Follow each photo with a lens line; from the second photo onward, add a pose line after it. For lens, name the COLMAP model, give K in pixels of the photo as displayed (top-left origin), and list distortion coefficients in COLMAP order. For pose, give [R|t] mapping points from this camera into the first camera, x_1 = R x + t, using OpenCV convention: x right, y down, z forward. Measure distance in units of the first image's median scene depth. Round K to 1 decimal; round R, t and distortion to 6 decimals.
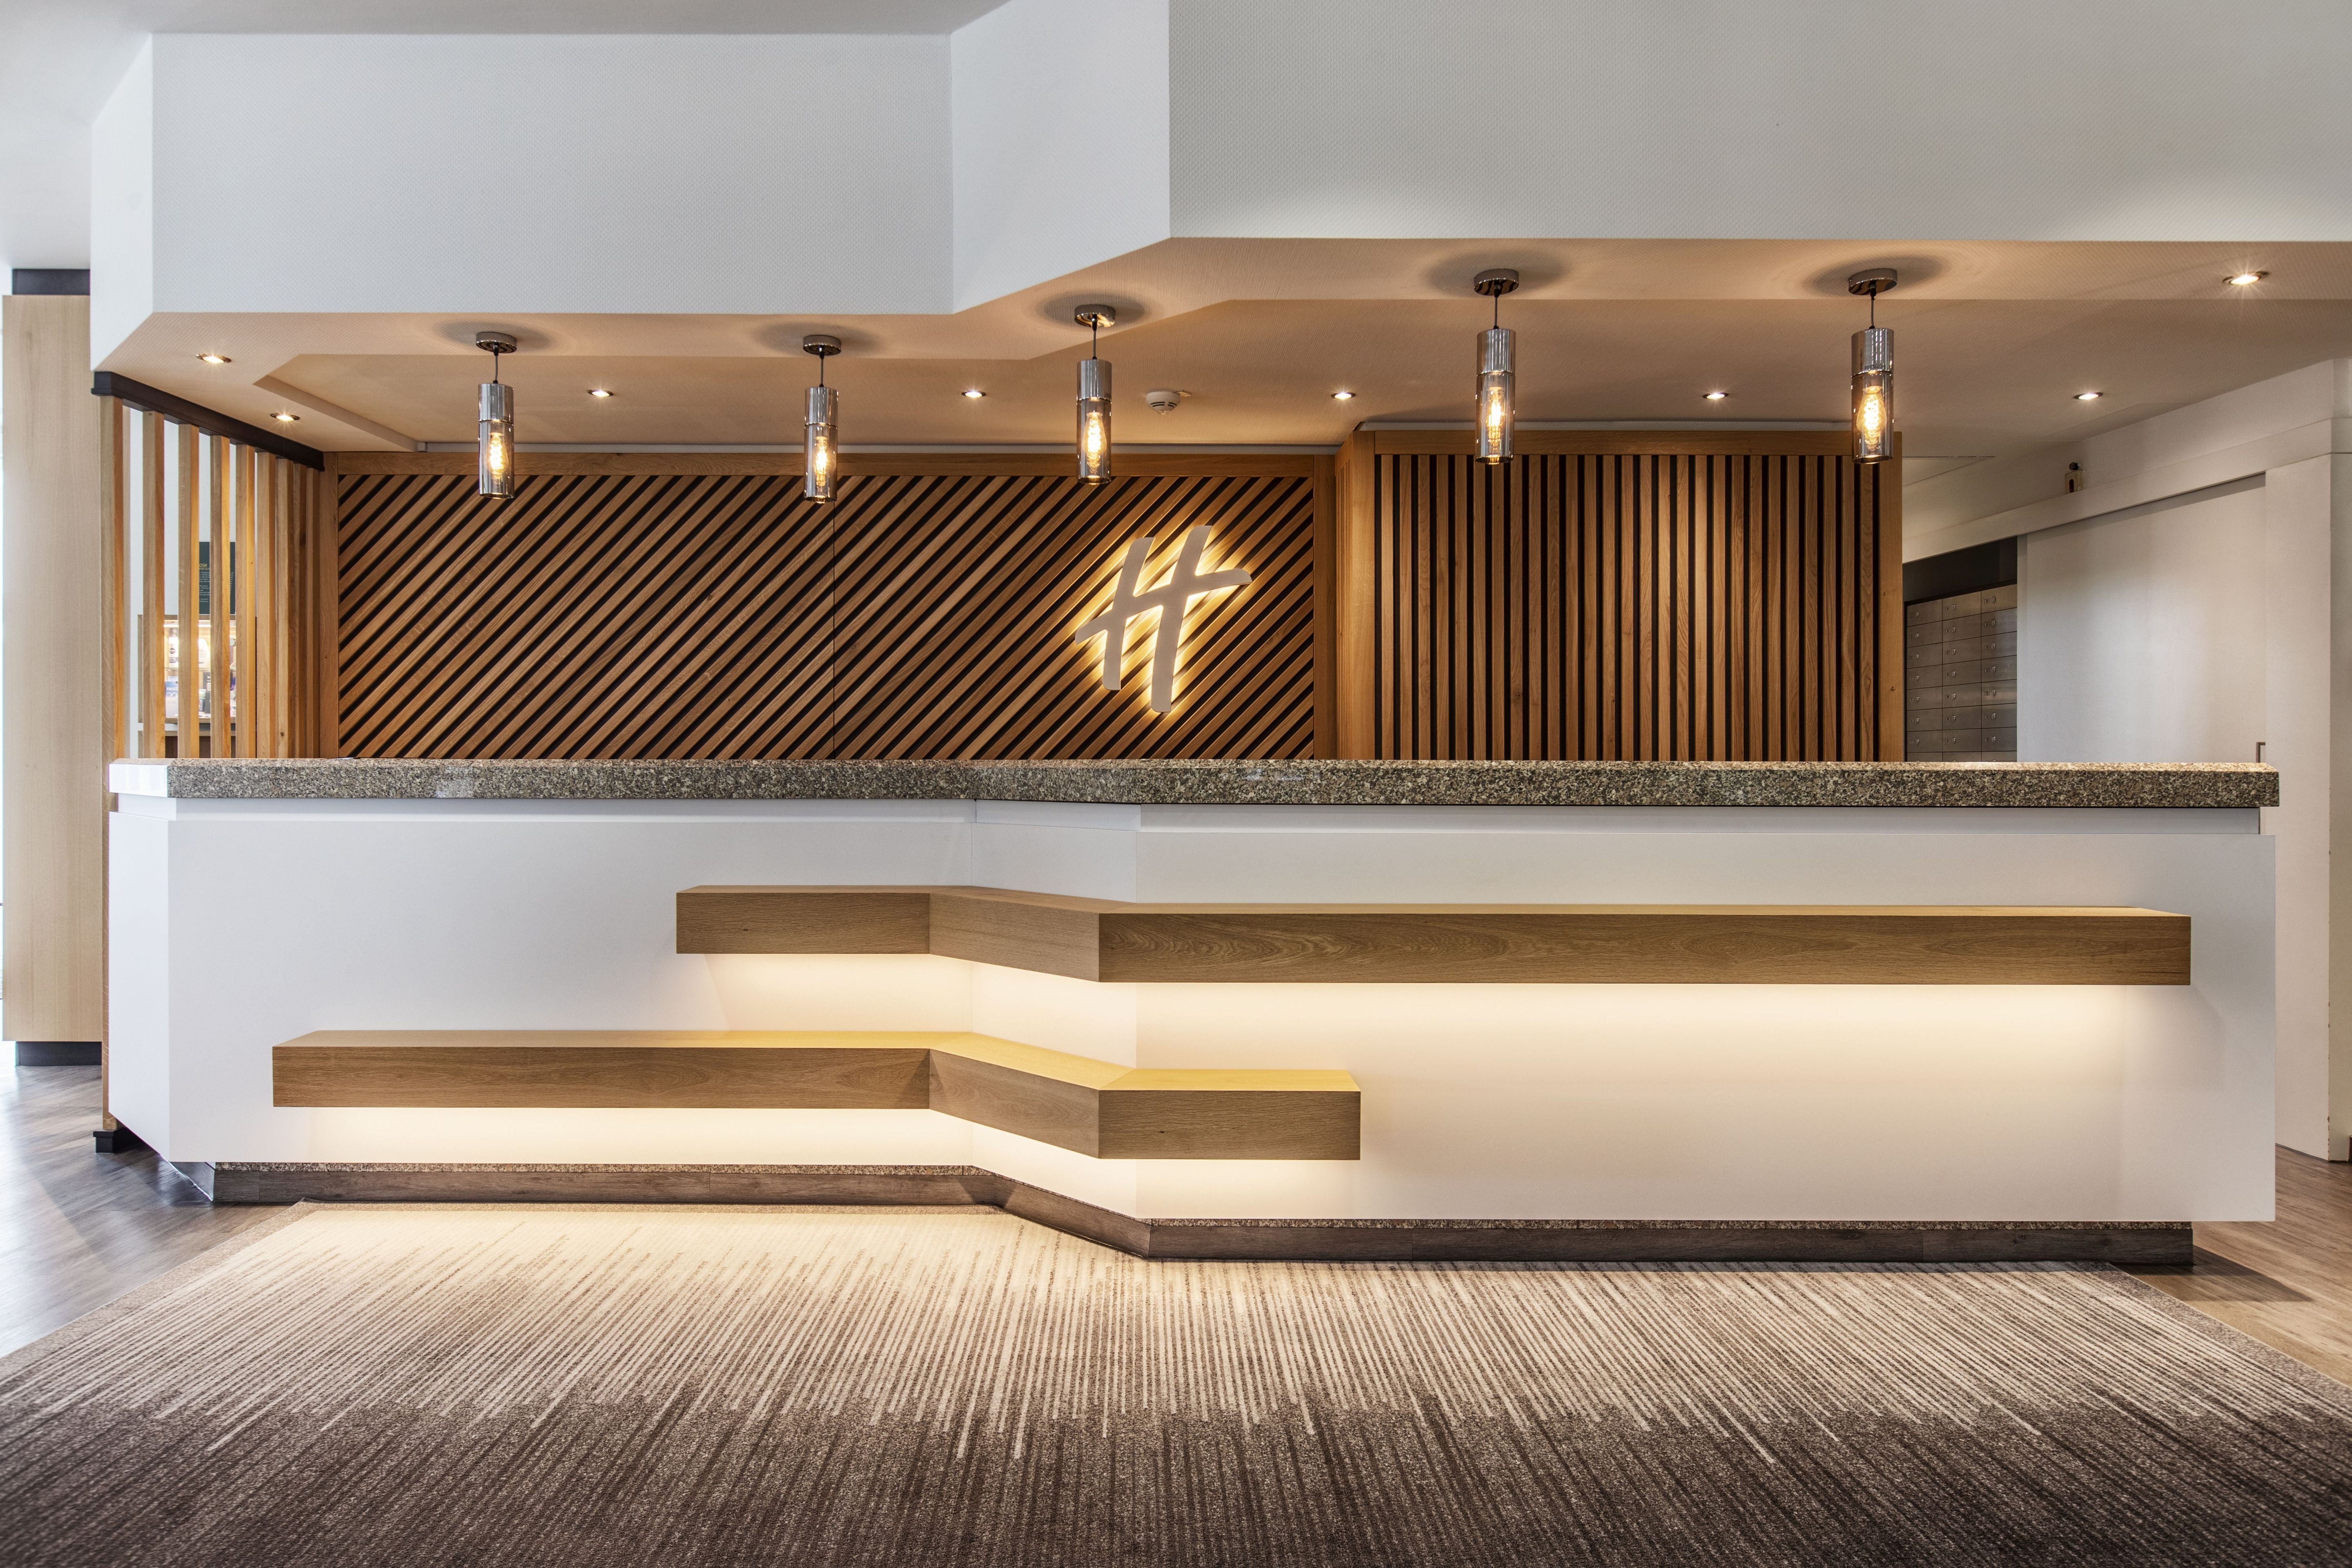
lens RADIAL K [[1480.5, 0, 1175.4], [0, 1480.5, 745.7], [0, 0, 1]] dist [-0.004058, -0.003096]
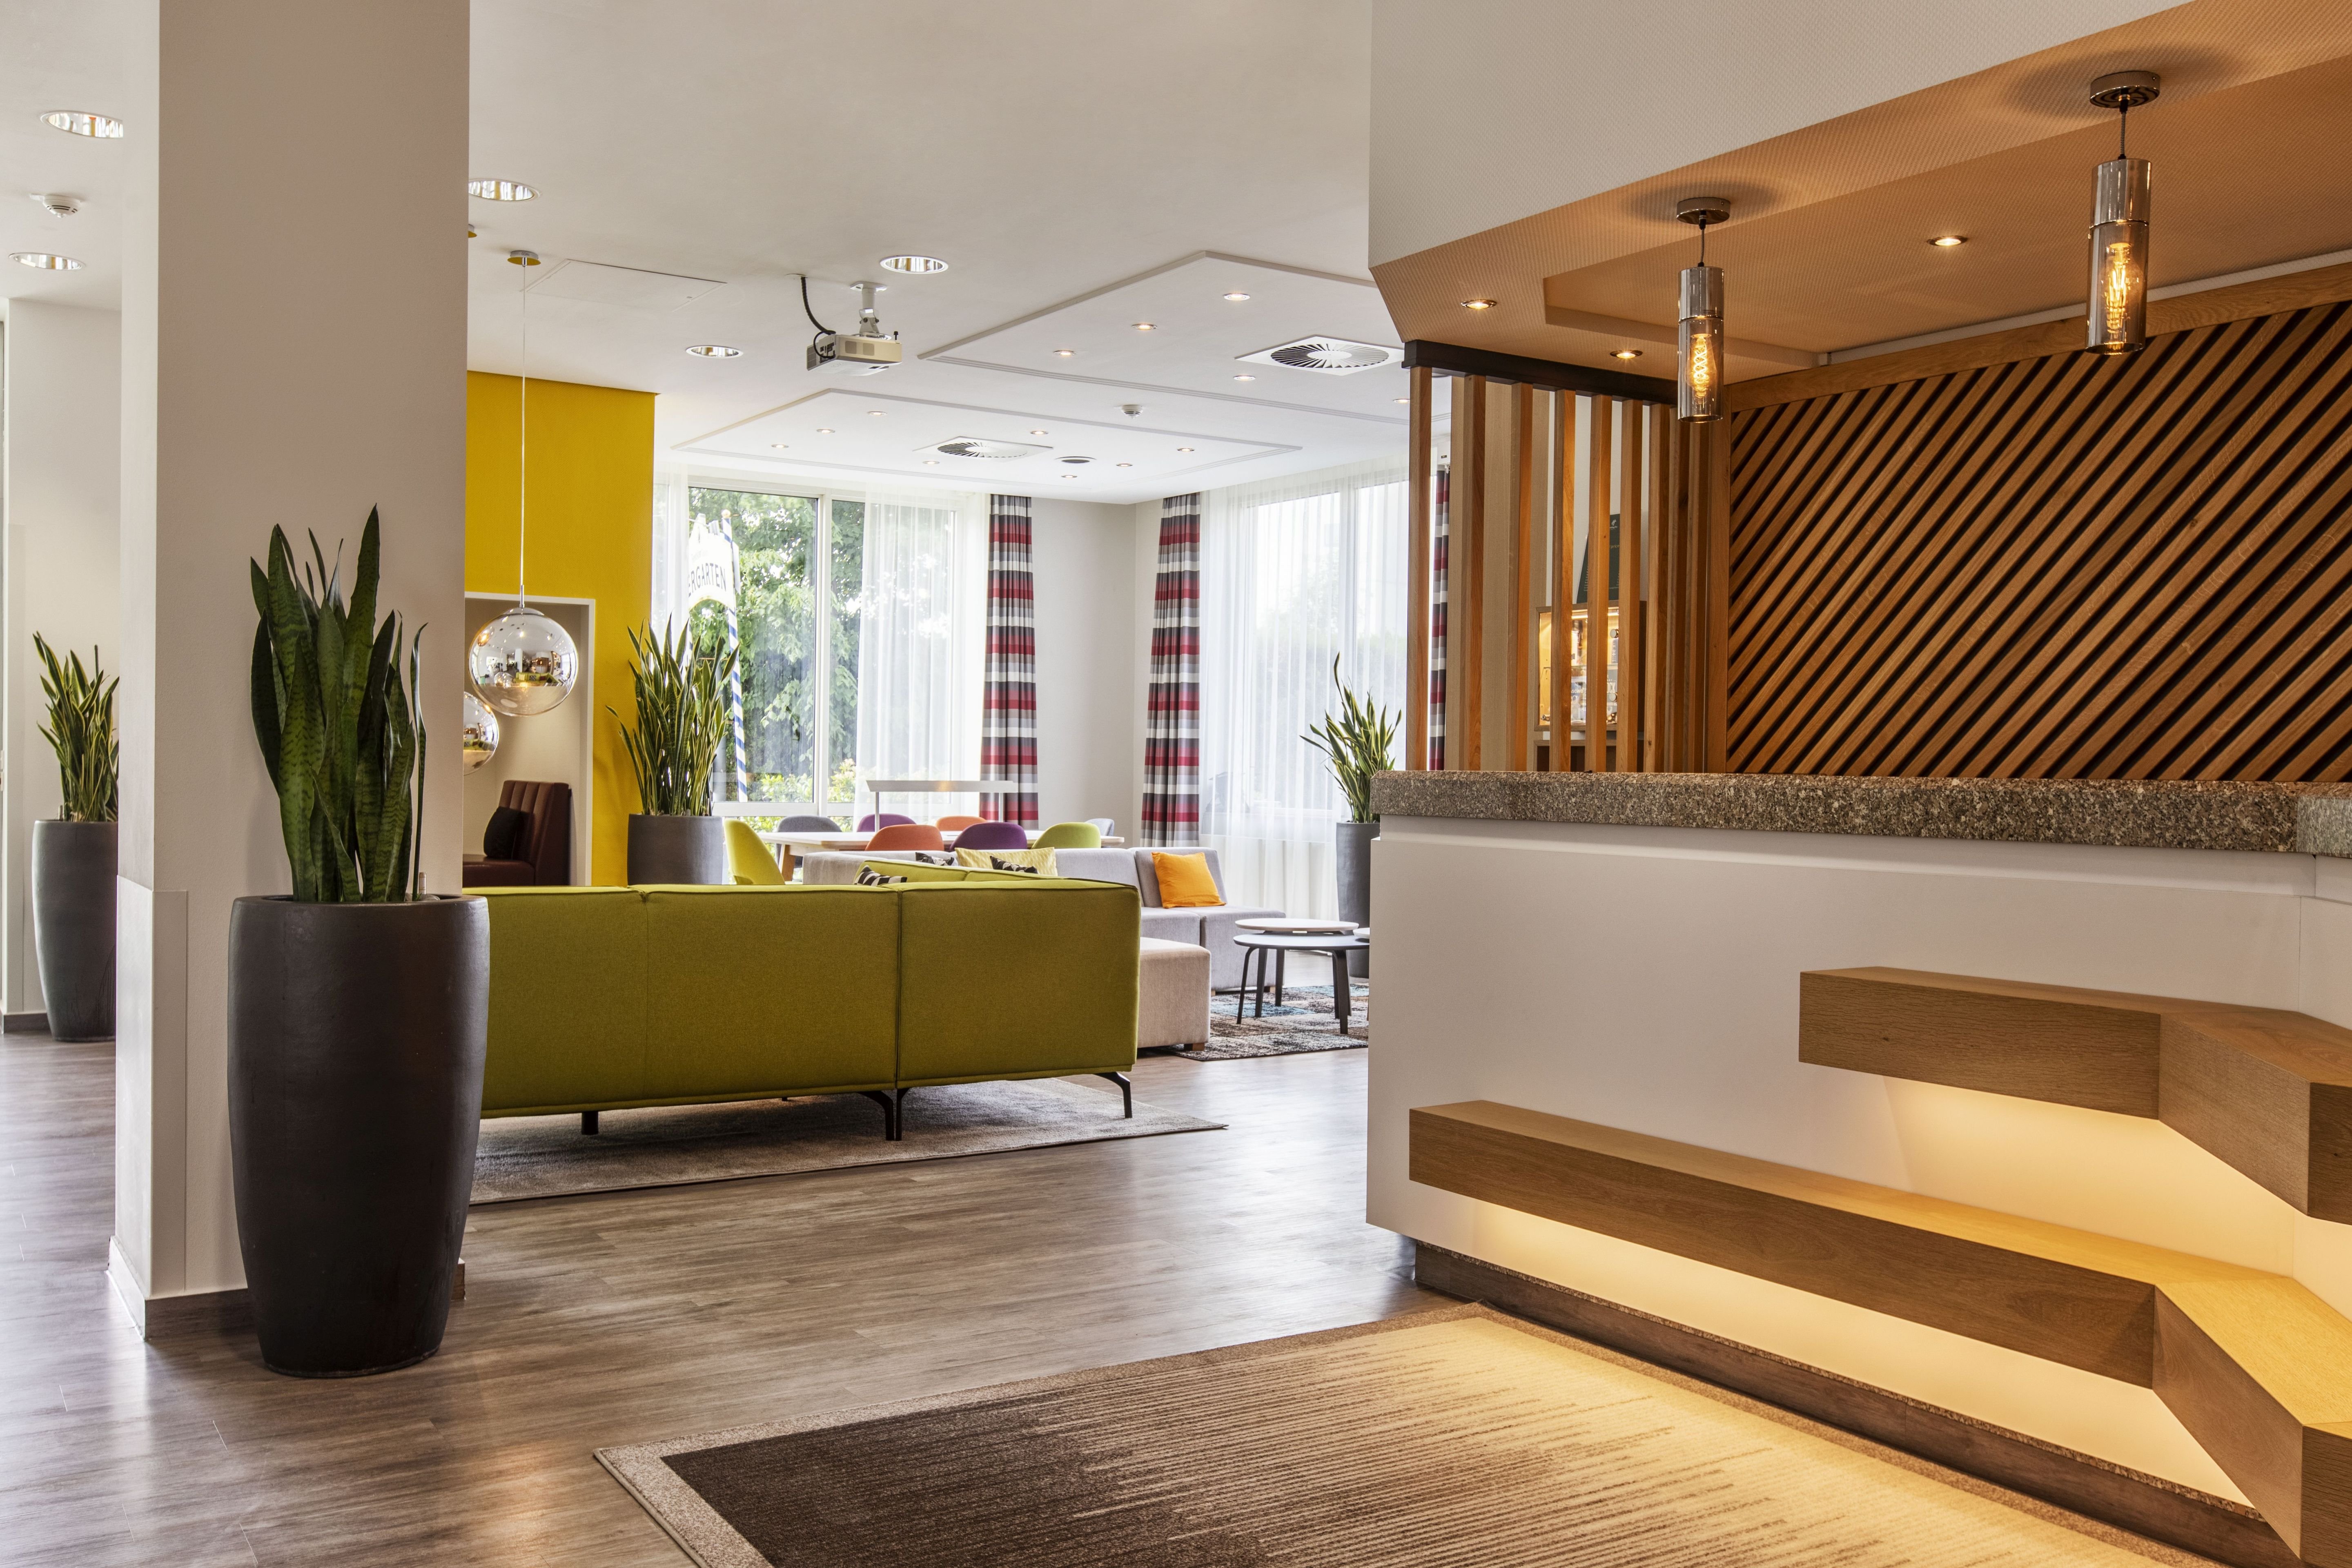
lens RADIAL K [[2051.0, 0, 1176.0], [0, 2051.0, 784.0], [0, 0, 1]] dist [0.005693, 0.013224]
pose [[0.512777, 0.012371, -0.858433, 0.300587], [-0.003681, 0.999919, 0.012212, 0.002512], [0.858514, -0.003102, 0.512780, 0.252399]]
